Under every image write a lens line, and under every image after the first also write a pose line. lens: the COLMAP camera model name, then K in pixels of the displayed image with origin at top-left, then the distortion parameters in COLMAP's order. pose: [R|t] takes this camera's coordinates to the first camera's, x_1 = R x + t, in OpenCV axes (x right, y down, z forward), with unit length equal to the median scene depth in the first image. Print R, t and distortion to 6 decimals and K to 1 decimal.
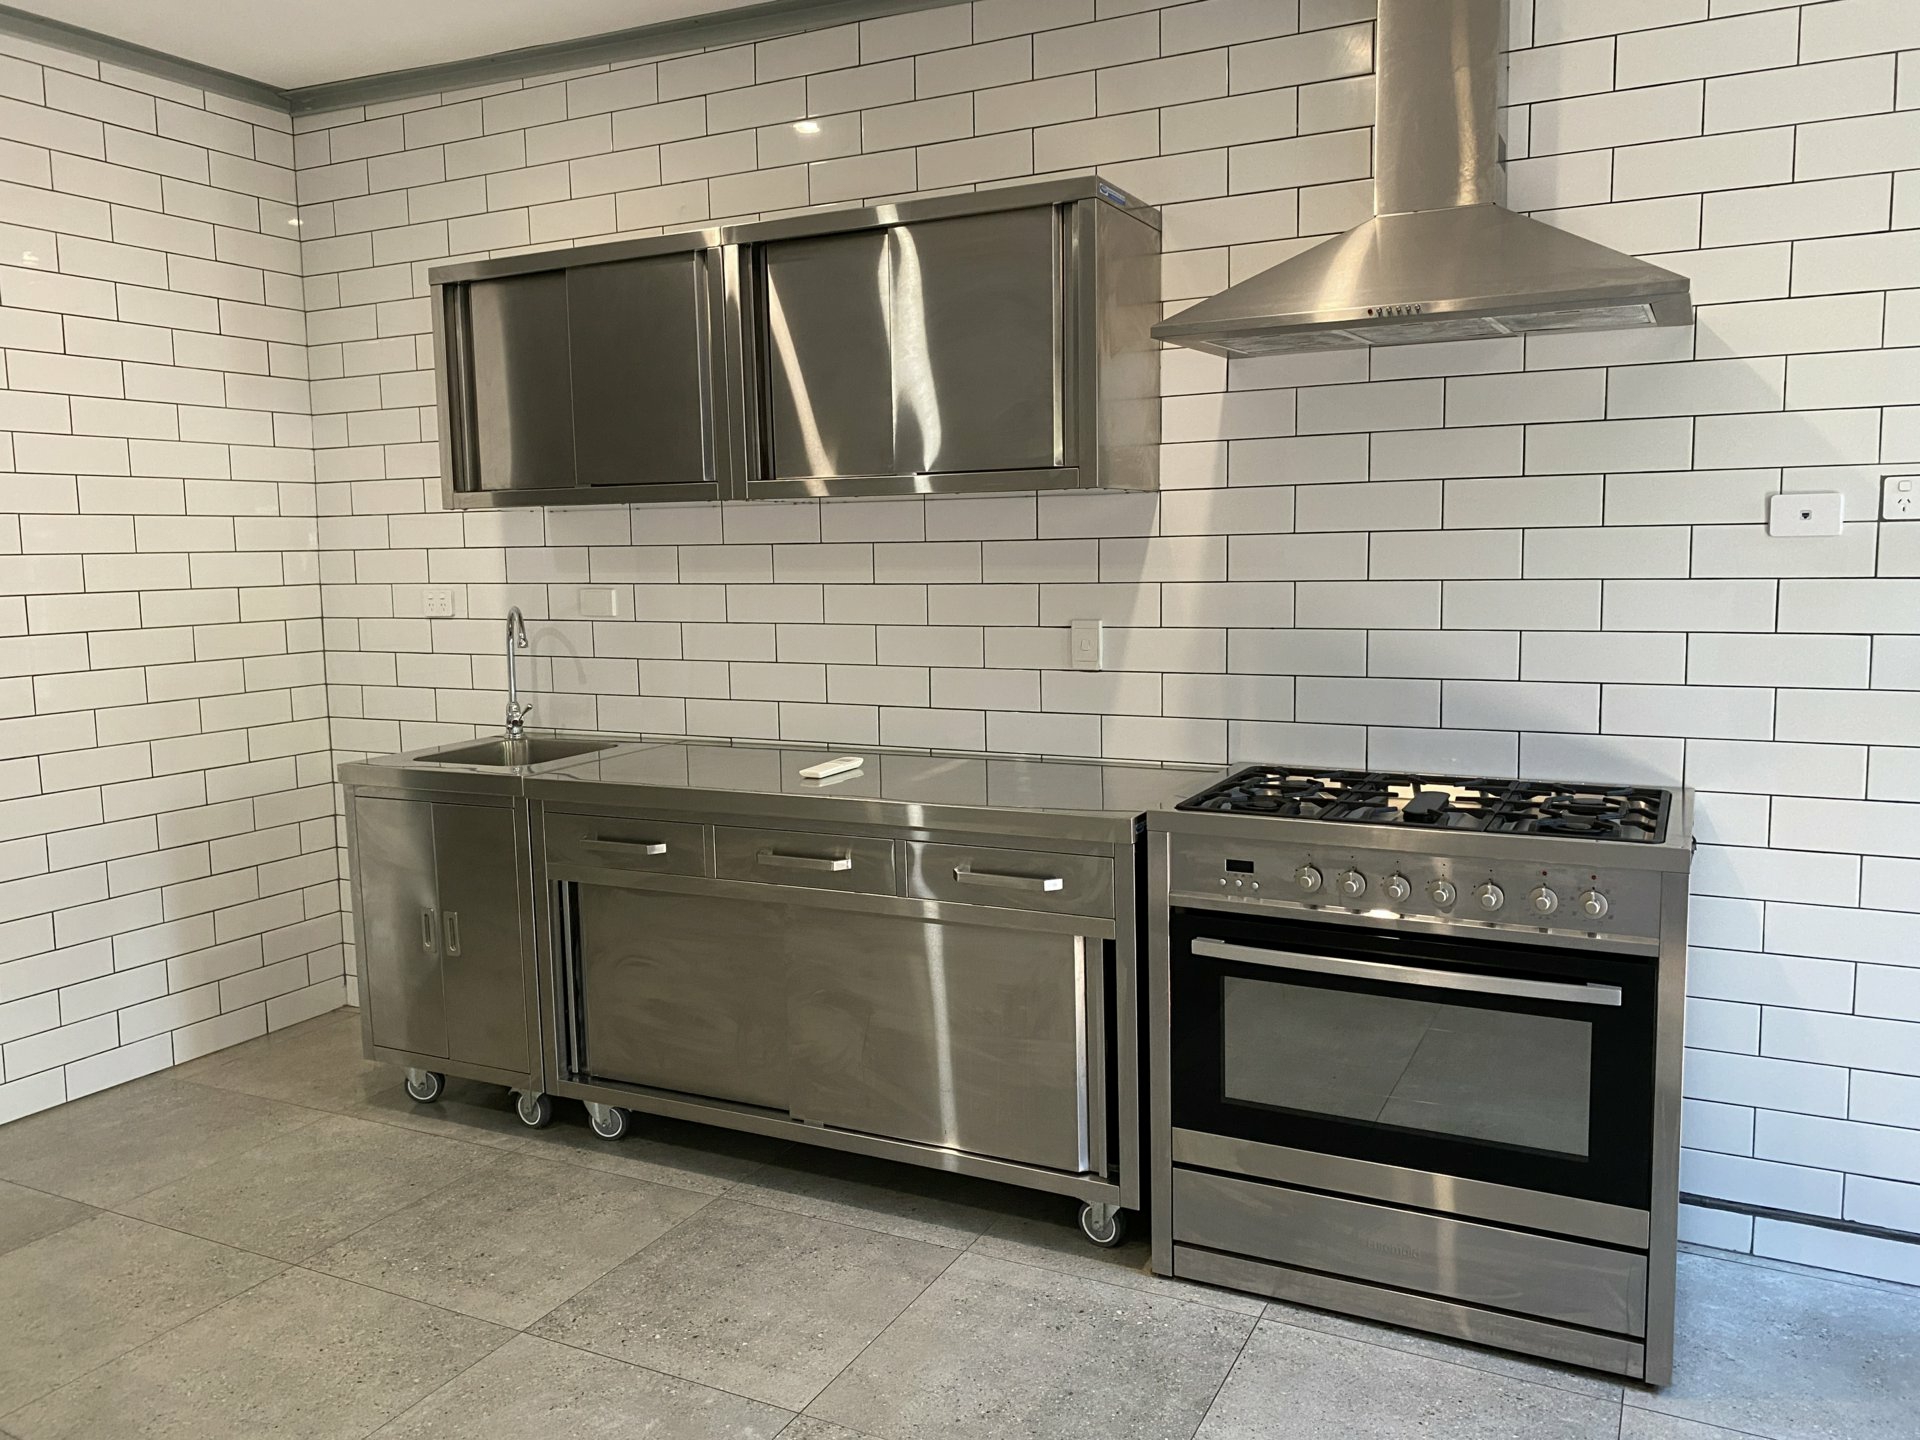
lens RADIAL K [[1481.9, 0, 960.0], [0, 1481.9, 720.0], [0, 0, 1]] dist [-0.000026, -0.000087]
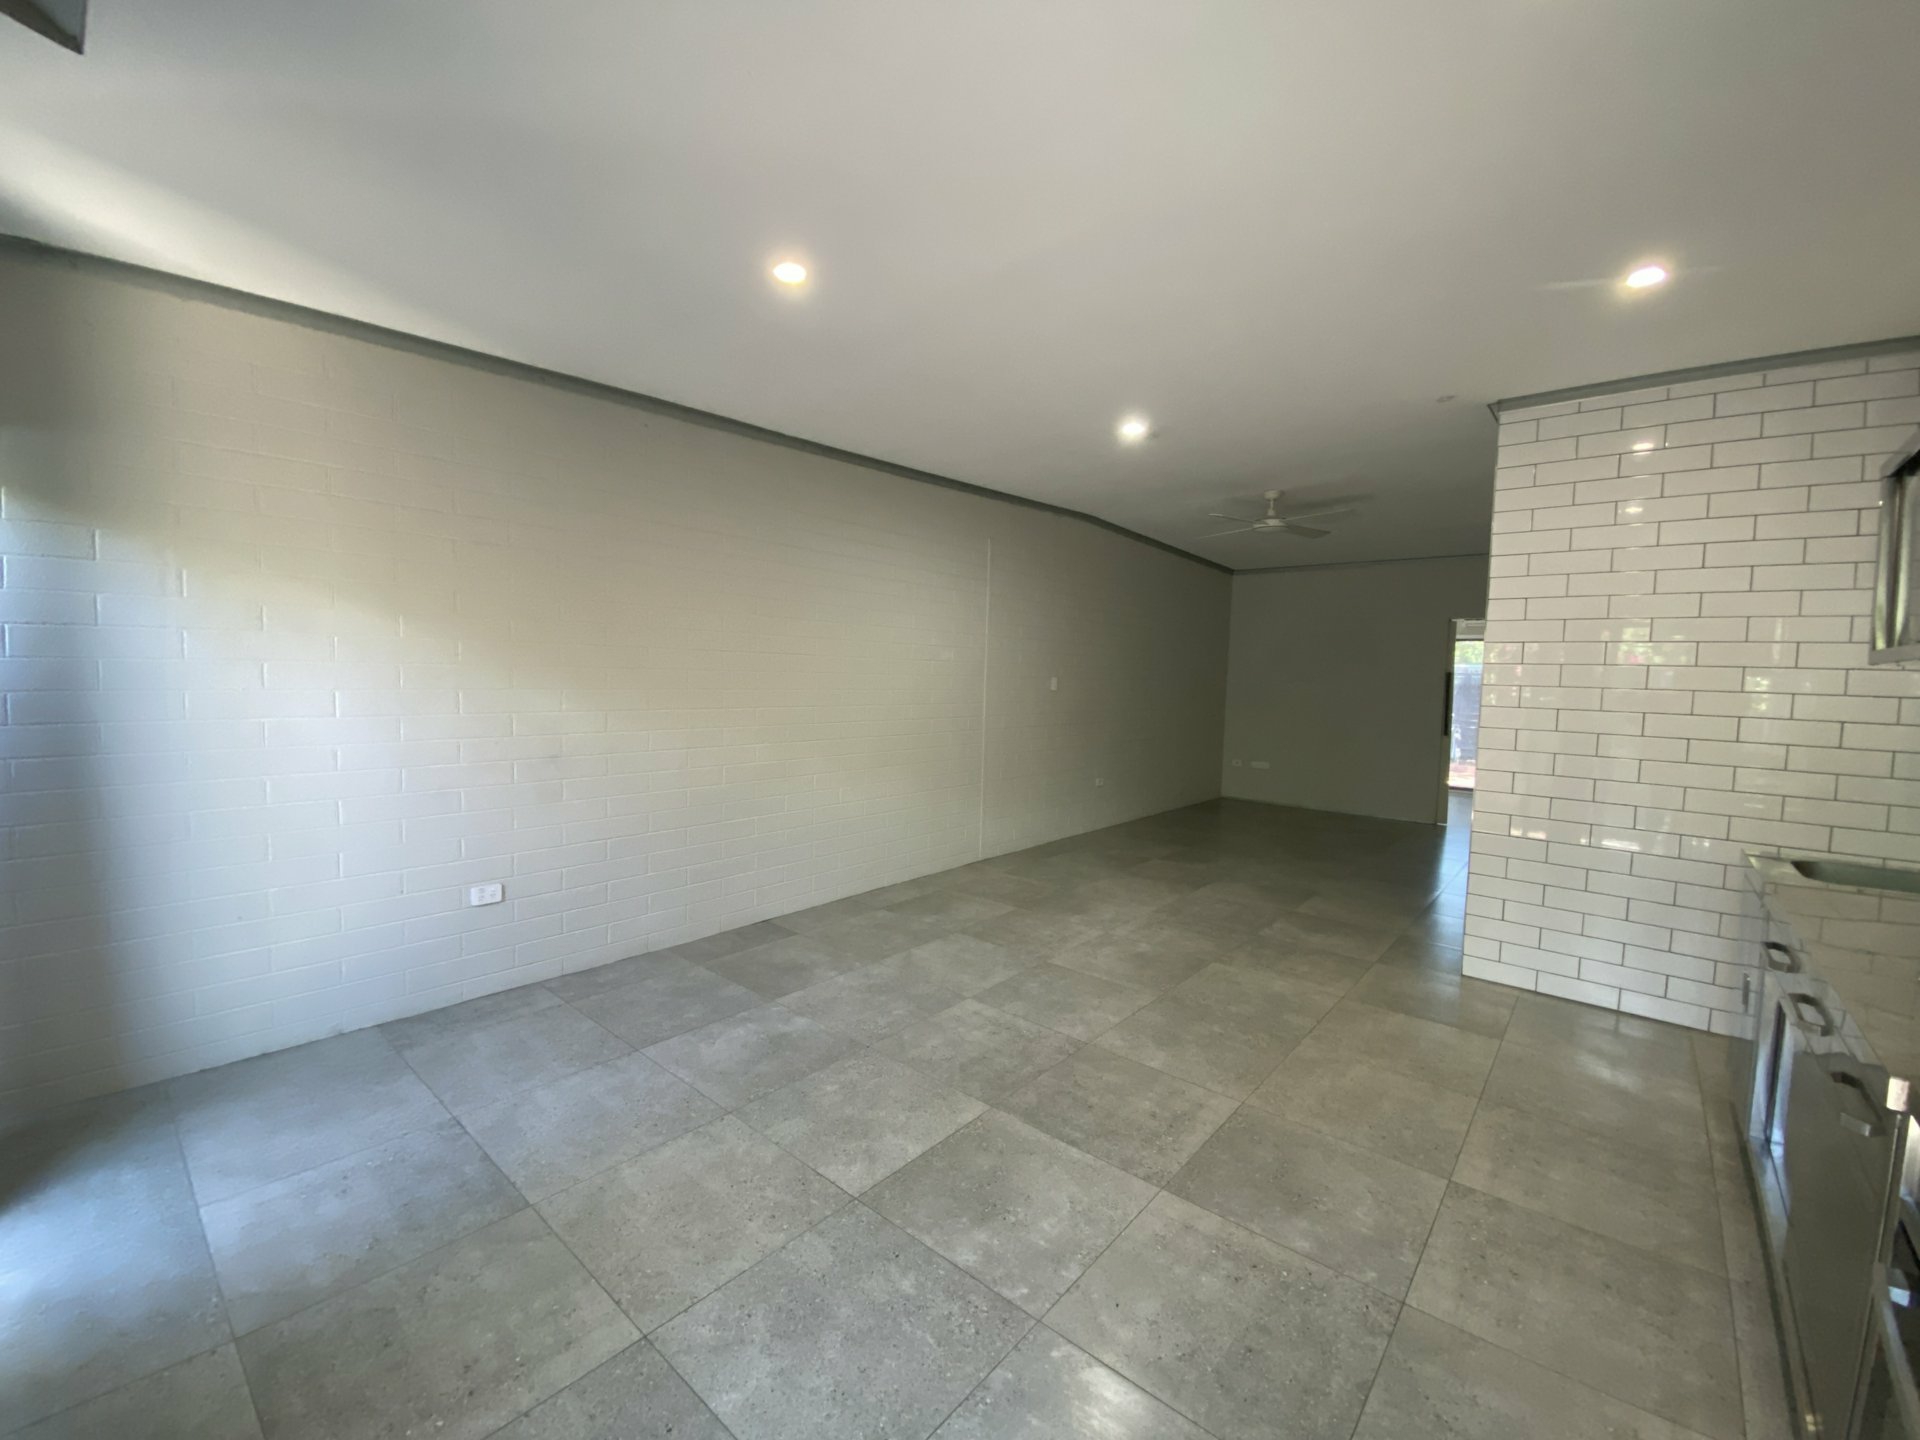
lens RADIAL K [[800.6, 0, 960.0], [0, 800.6, 720.0], [0, 0, 1]] dist [0.039719, -0.028792]
pose [[-0.253783, 0.070803, -0.964666, 0.600440], [-0.133427, 0.985221, 0.107413, -0.089548], [0.958014, 0.155972, -0.240585, 0.592271]]
